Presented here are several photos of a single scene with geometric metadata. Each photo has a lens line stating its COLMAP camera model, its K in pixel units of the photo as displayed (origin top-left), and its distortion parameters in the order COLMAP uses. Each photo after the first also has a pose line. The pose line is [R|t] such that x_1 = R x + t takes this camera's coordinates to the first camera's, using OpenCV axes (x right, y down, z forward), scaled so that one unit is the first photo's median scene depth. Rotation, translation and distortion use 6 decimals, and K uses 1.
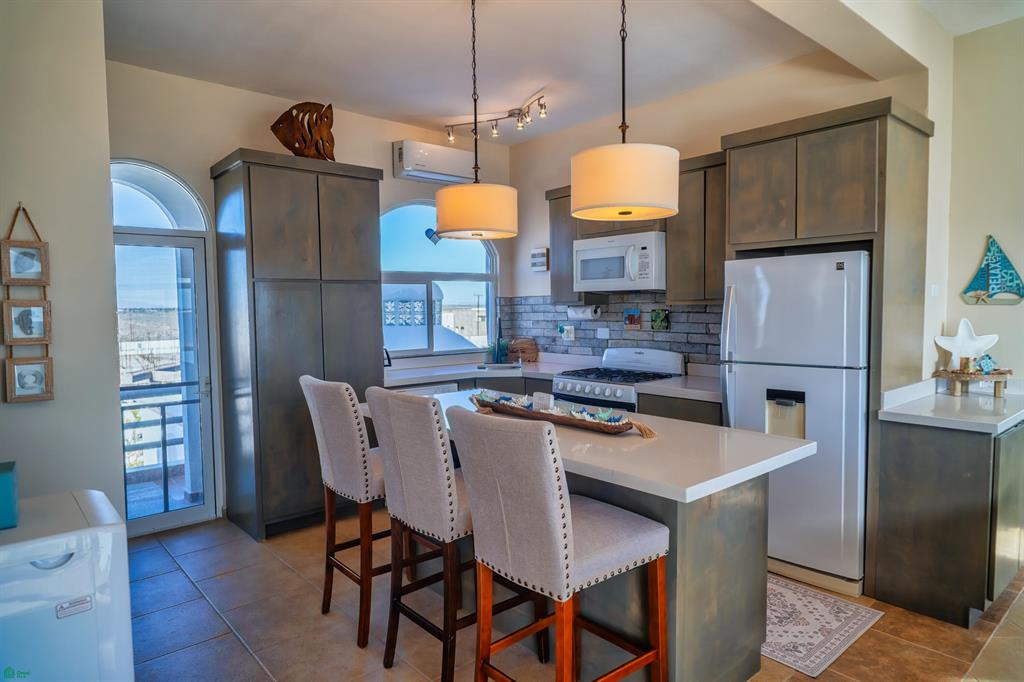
lens RADIAL K [[632.3, 0, 484.4], [0, 632.3, 336.9], [0, 0, 1]] dist [0.000469, 0.000942]
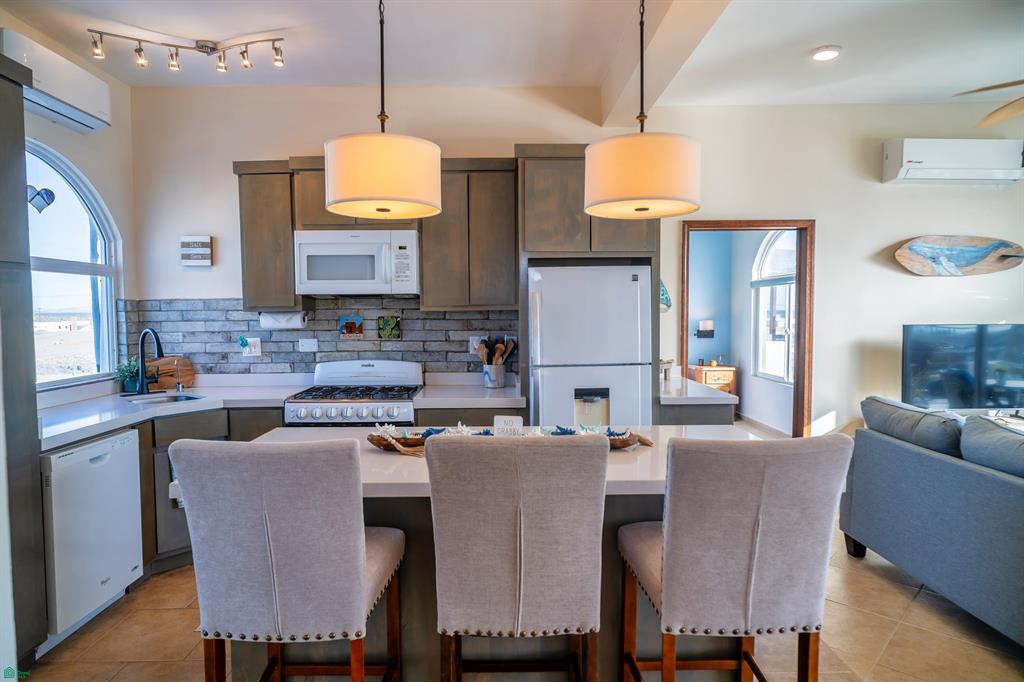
lens RADIAL K [[632.3, 0, 519.9], [0, 632.3, 340.5], [0, 0, 1]] dist [0.000469, 0.000942]
pose [[0.619975, -0.029316, 0.784074, -0.320018], [0.038332, 0.999240, 0.007051, -0.007827], [-0.783685, 0.025684, 0.620627, 0.285941]]
